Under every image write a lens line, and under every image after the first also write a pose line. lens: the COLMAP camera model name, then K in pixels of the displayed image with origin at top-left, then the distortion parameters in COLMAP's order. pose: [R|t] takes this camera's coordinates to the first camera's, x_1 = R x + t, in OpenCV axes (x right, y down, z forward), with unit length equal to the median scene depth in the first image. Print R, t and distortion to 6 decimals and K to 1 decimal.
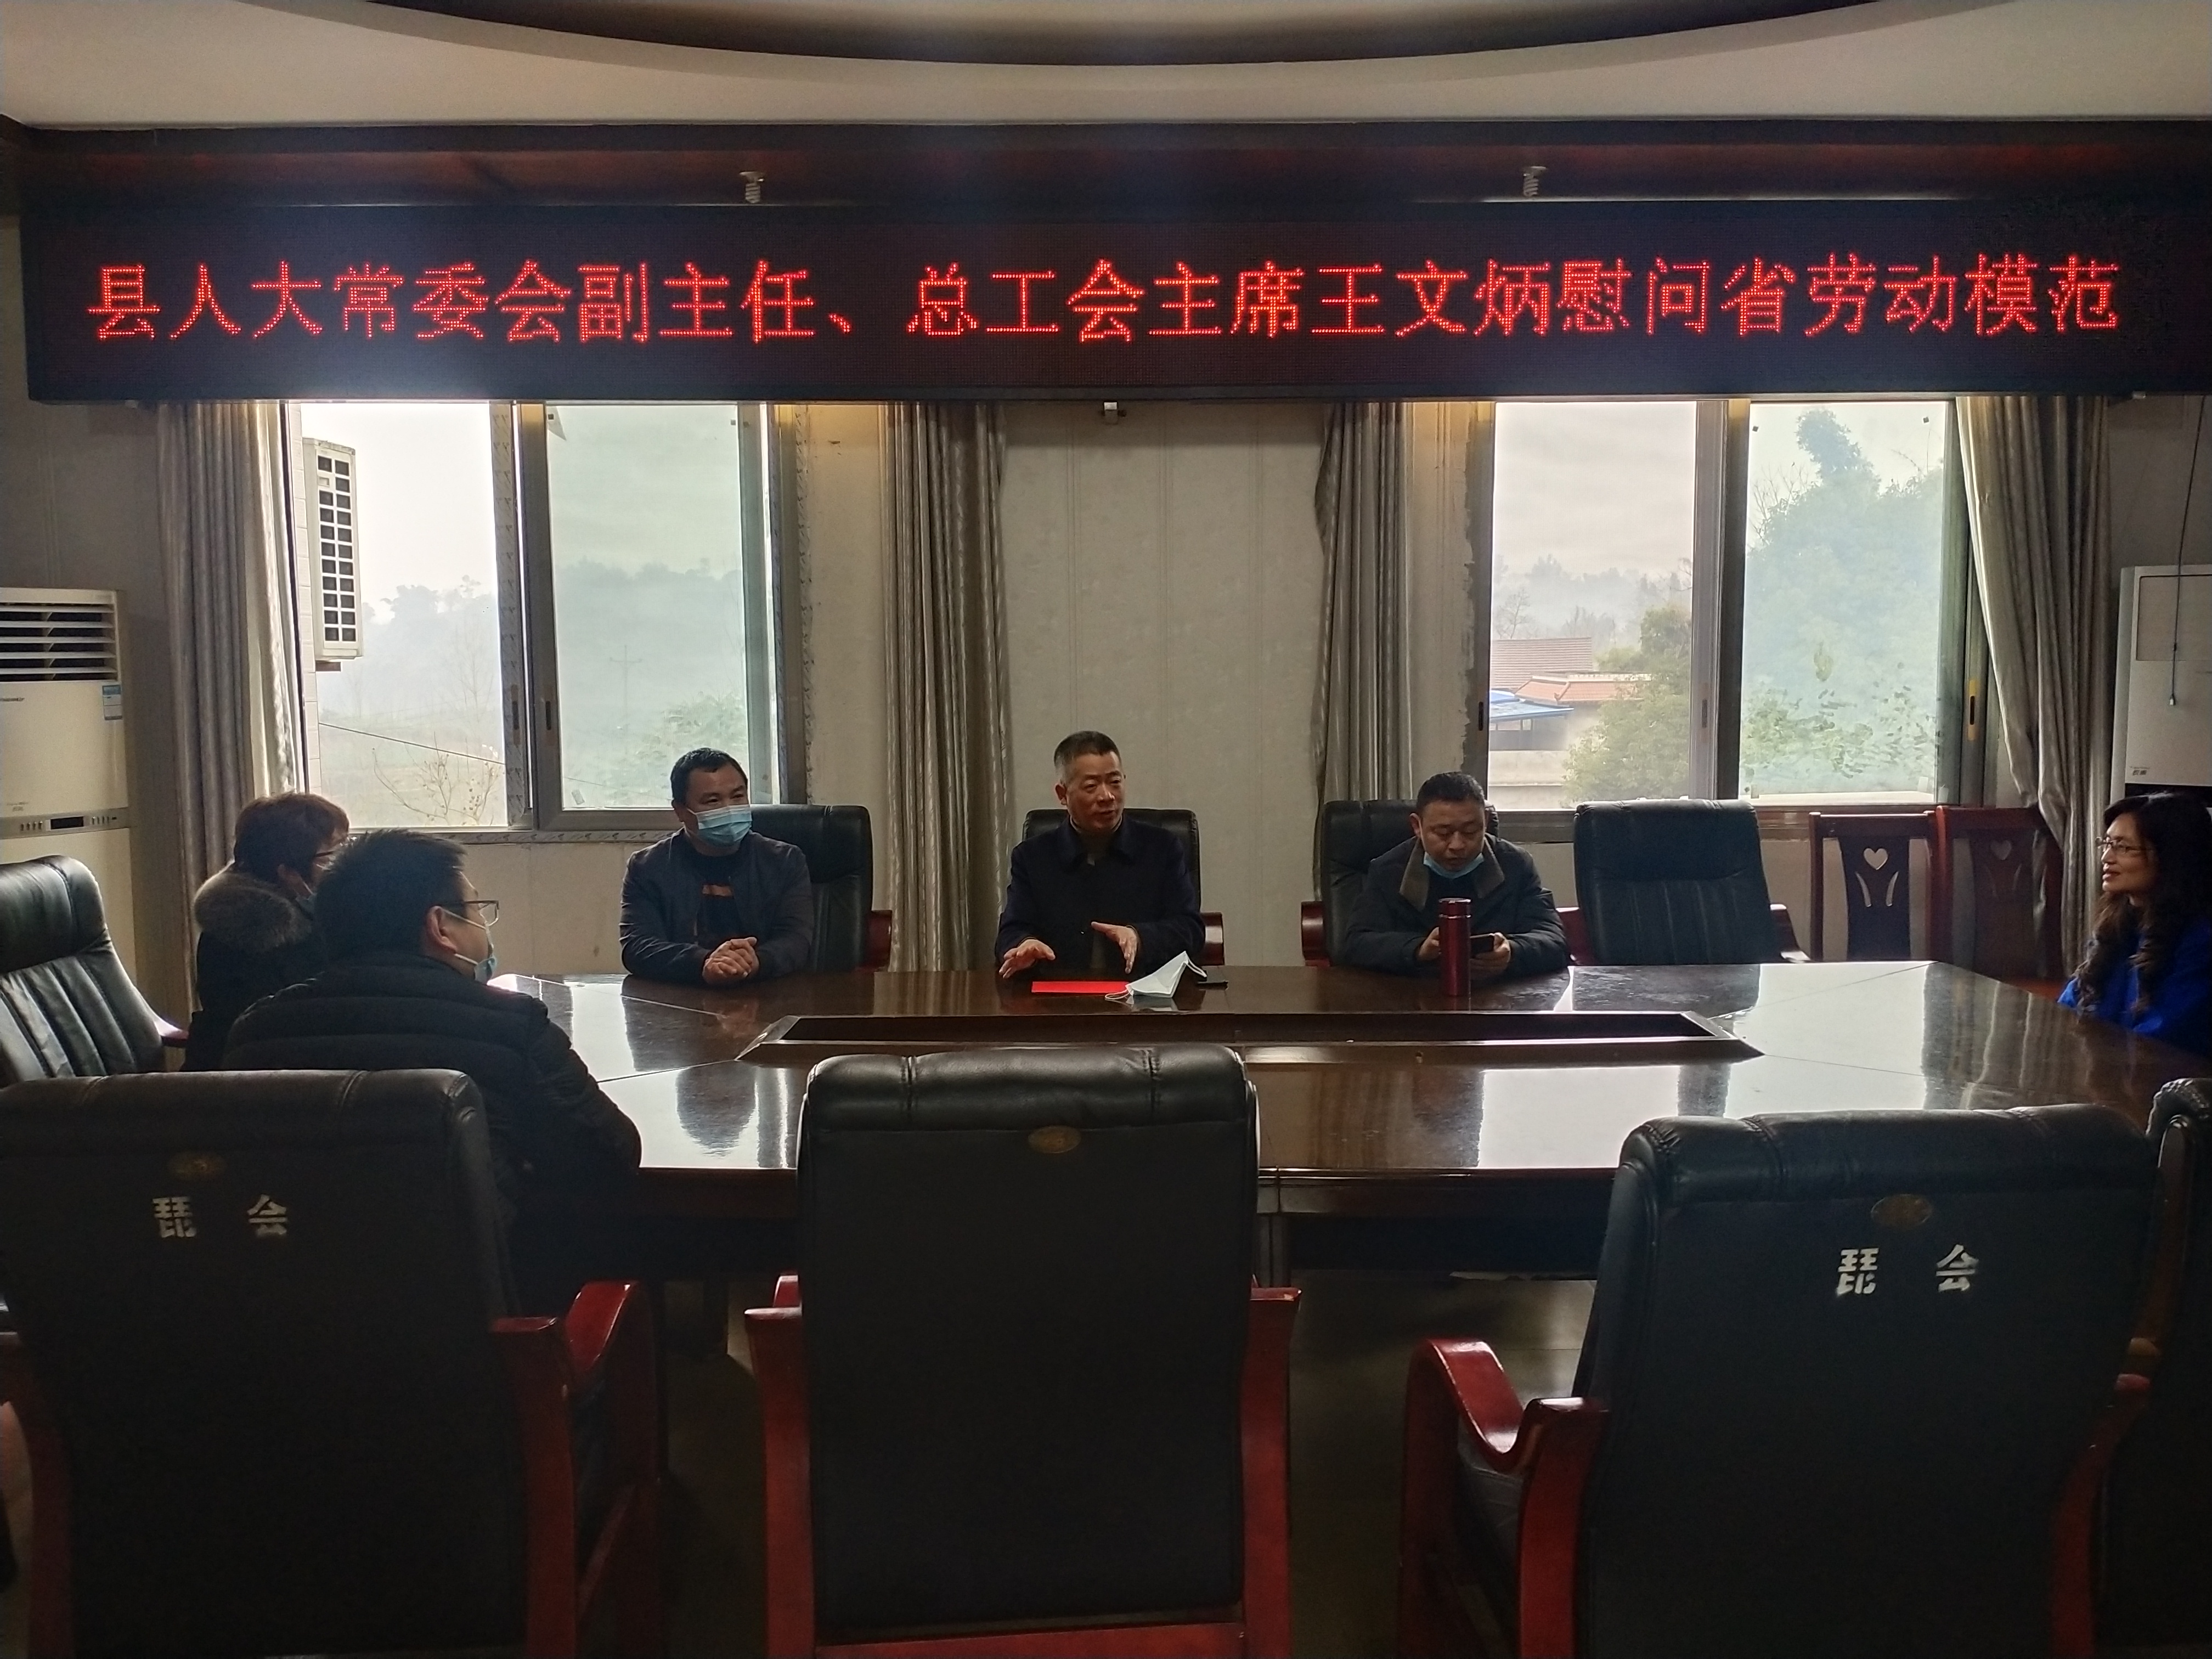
lens RADIAL K [[1733.0, 0, 1084.4], [0, 1733.0, 815.2], [0, 0, 1]] dist [0.008895, -0.049342]
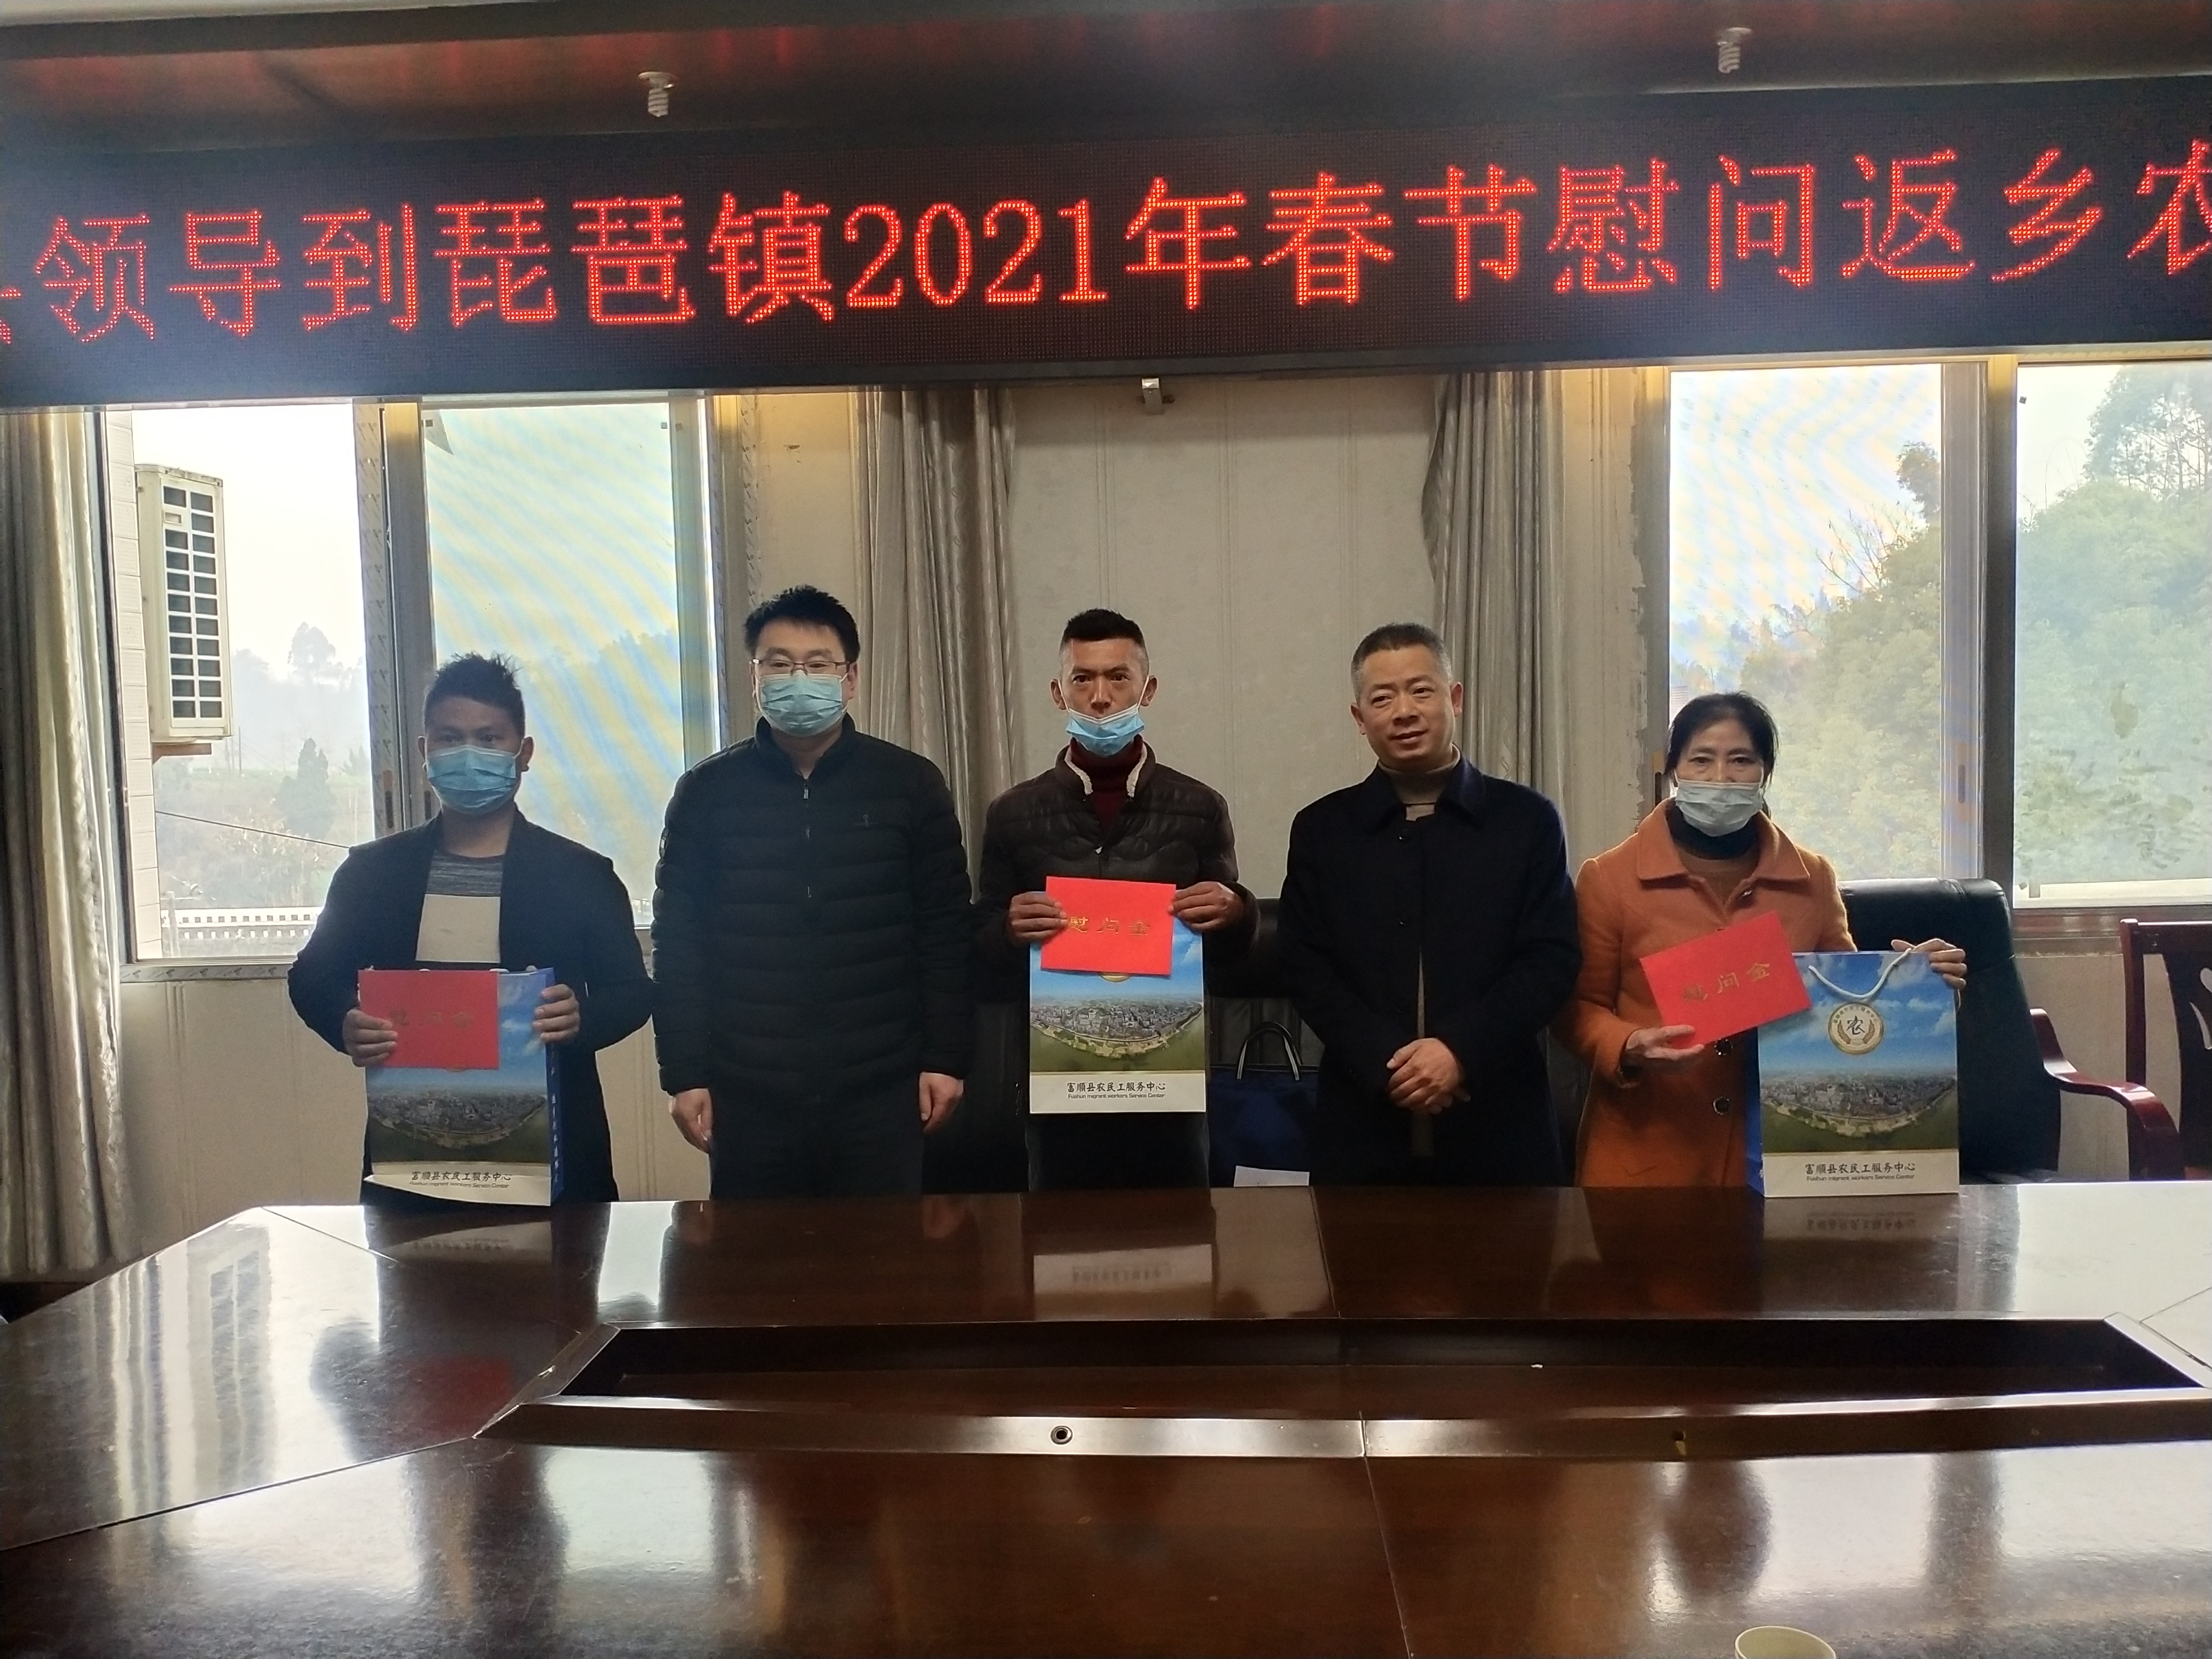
lens RADIAL K [[1733.0, 0, 1125.9], [0, 1733.0, 846.9], [0, 0, 1]] dist [0.008895, -0.049342]
pose [[0.999596, -0.016235, -0.023327, 0.017817], [0.015861, 0.999744, -0.016109, -0.024702], [0.023582, 0.015733, 0.999598, 0.248607]]
